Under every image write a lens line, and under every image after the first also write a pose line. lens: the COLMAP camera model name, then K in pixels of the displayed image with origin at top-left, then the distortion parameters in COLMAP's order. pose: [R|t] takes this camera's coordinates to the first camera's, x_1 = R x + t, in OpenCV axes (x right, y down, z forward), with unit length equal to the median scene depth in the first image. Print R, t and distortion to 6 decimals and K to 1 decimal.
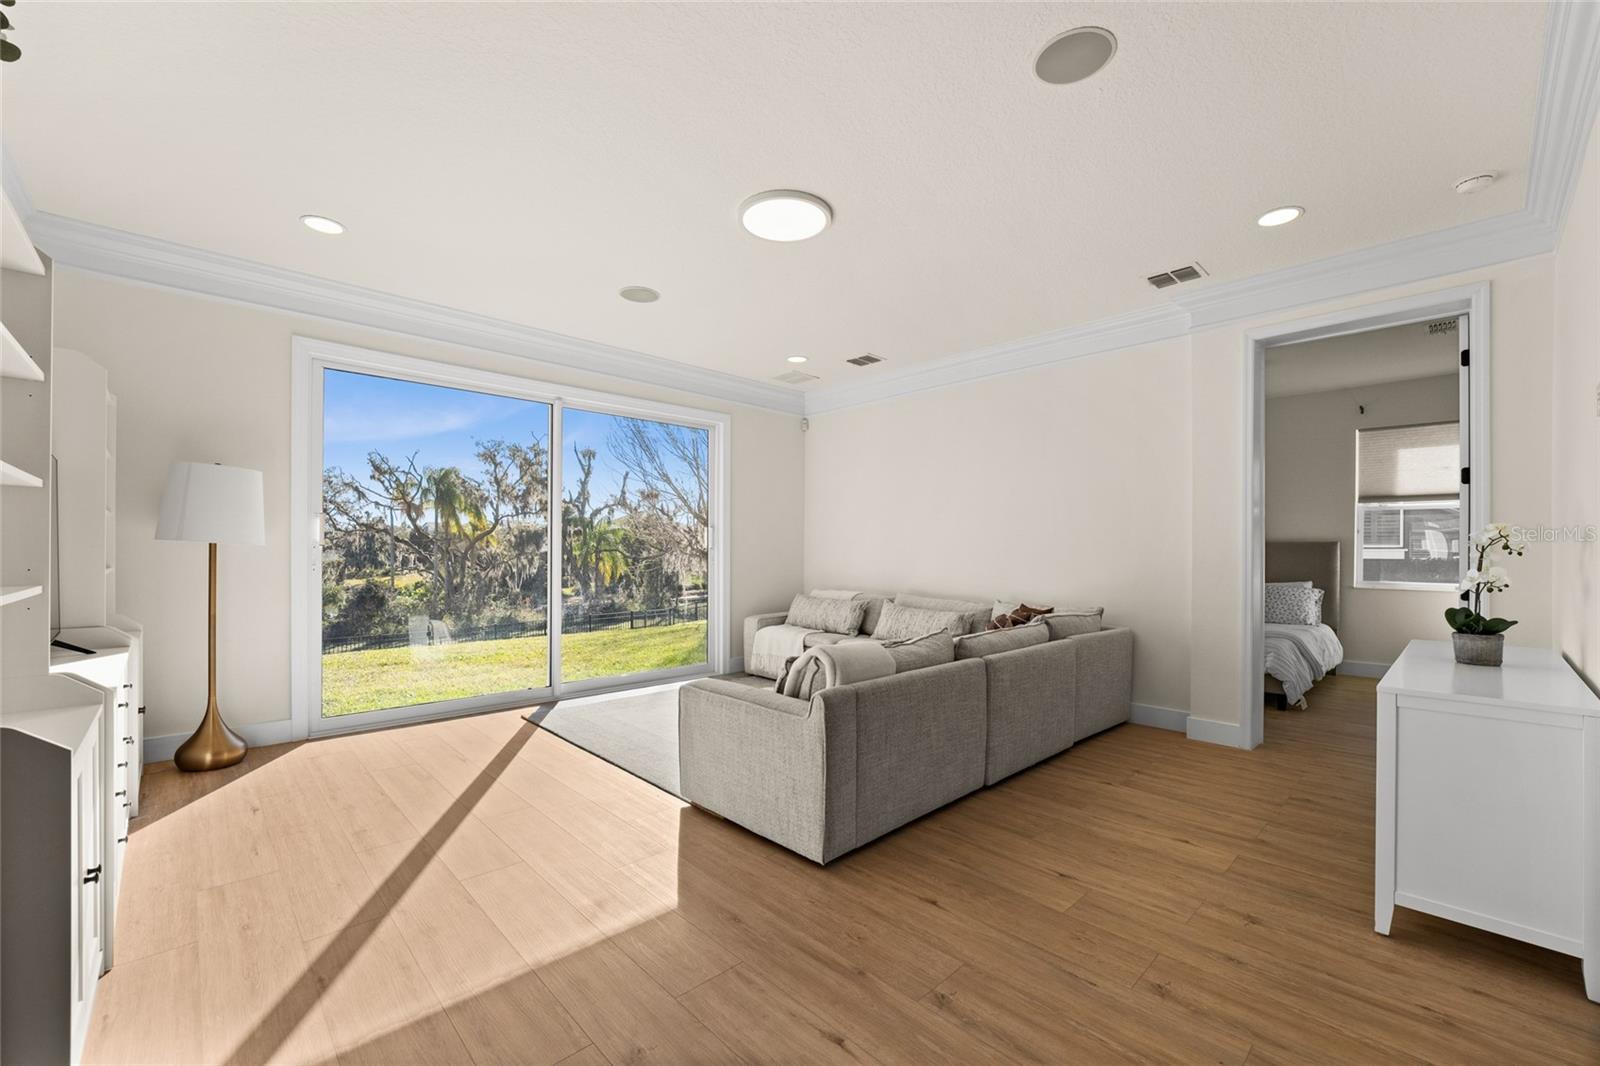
lens RADIAL K [[653.1, 0, 803.1], [0, 653.1, 553.3], [0, 0, 1]] dist [-0.001215, -0.000059]
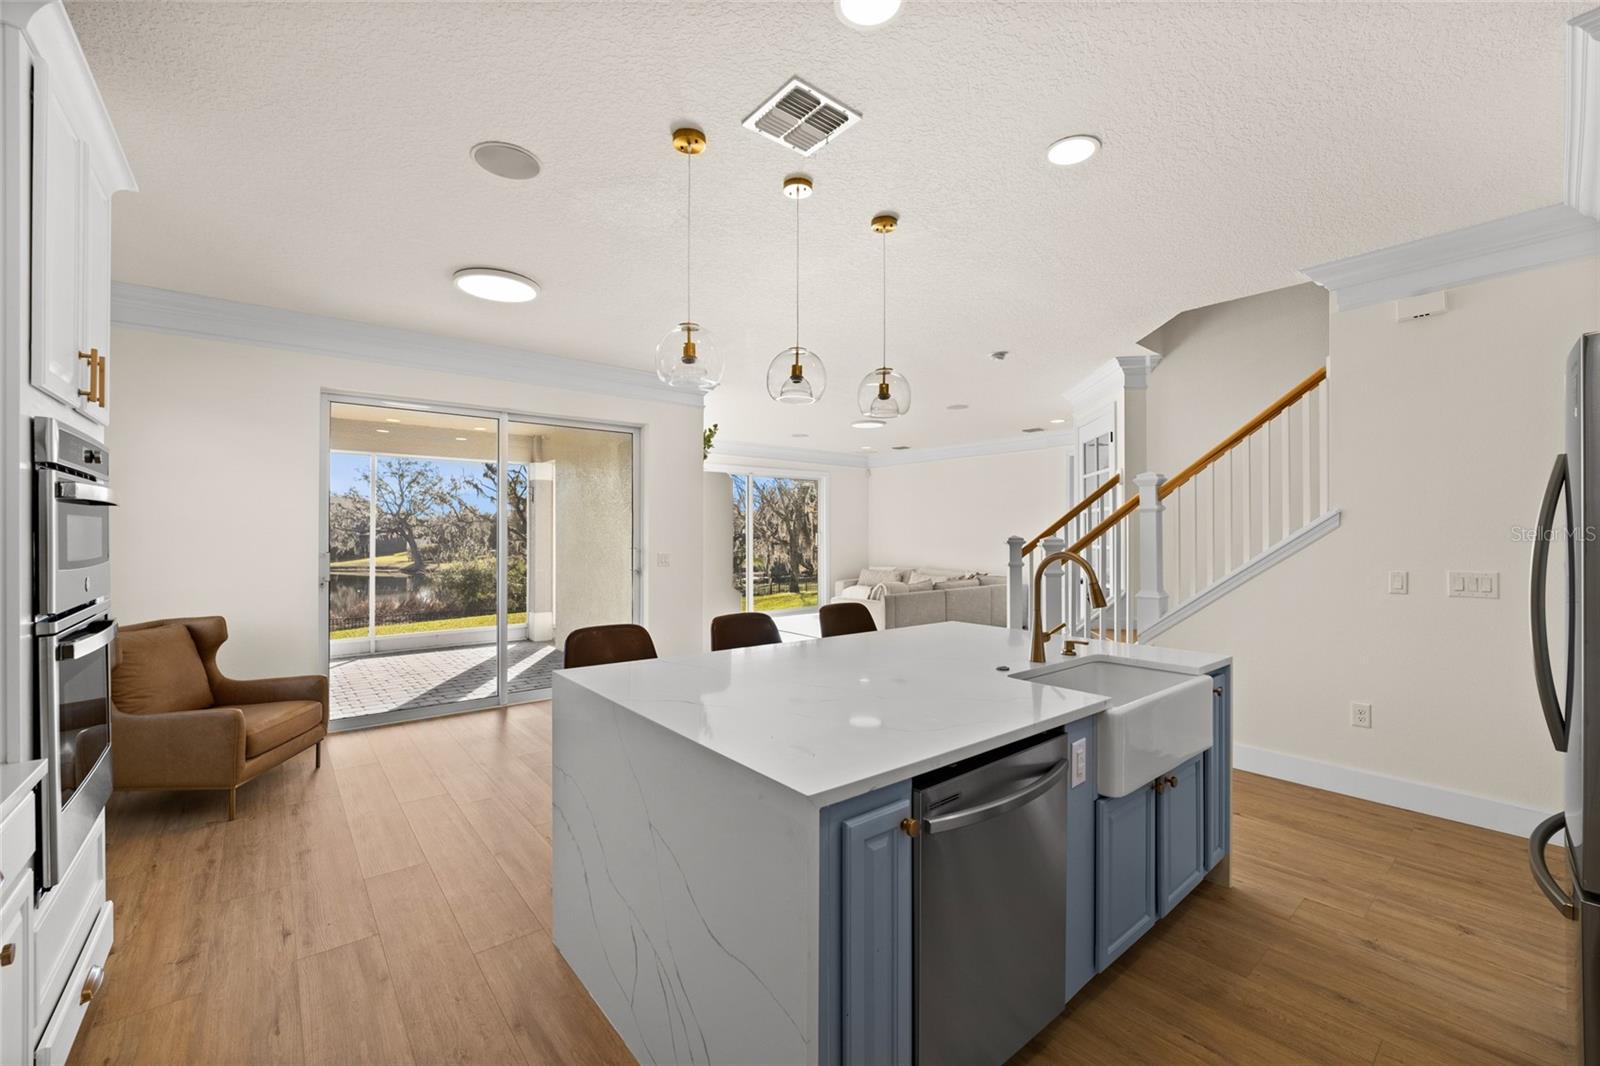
lens RADIAL K [[662.8, 0, 802.7], [0, 662.8, 533.6], [0, 0, 1]] dist [-0.000652, -0.000146]
pose [[0.997354, -0.004501, -0.072561, -0.046126], [0.004205, 0.999982, -0.004223, -0.026438], [0.072579, 0.003907, 0.997355, -0.799111]]
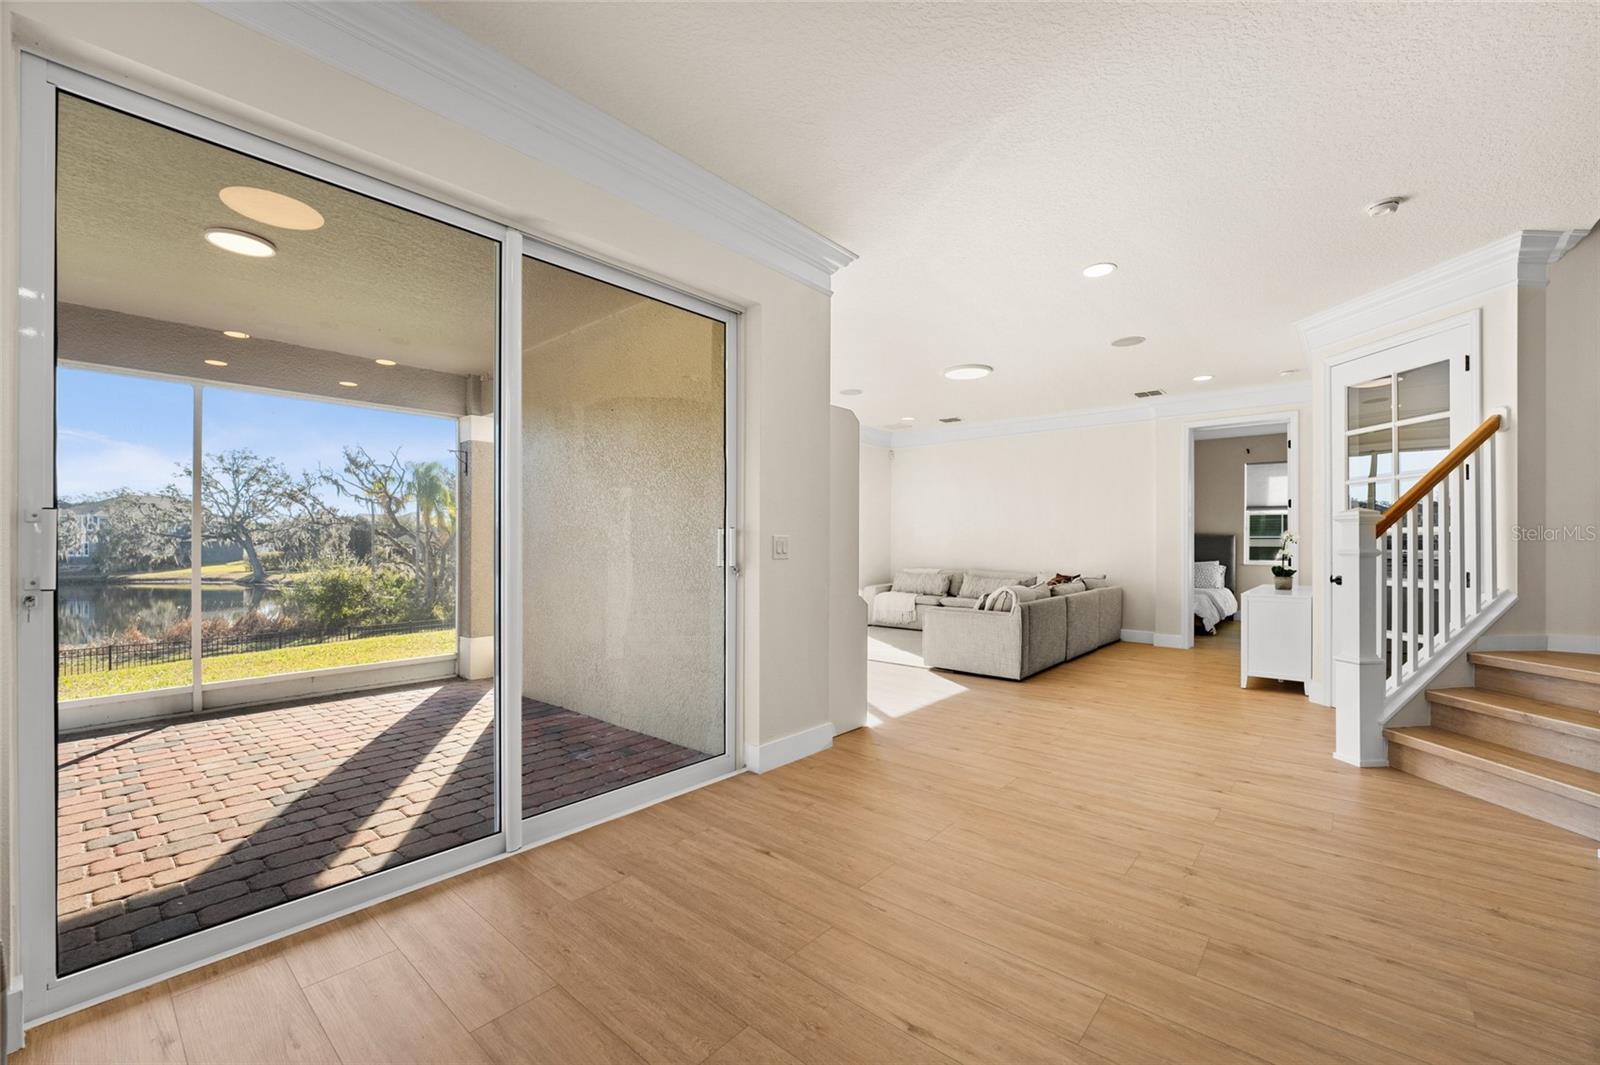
lens RADIAL K [[657.0, 0, 807.0], [0, 657.0, 544.0], [0, 0, 1]] dist [-0.004148, -0.000154]
pose [[0.994940, -0.002854, 0.100433, -0.328742], [0.002992, 0.999995, -0.001222, 0.001411], [-0.100429, 0.001516, 0.994943, -0.424667]]
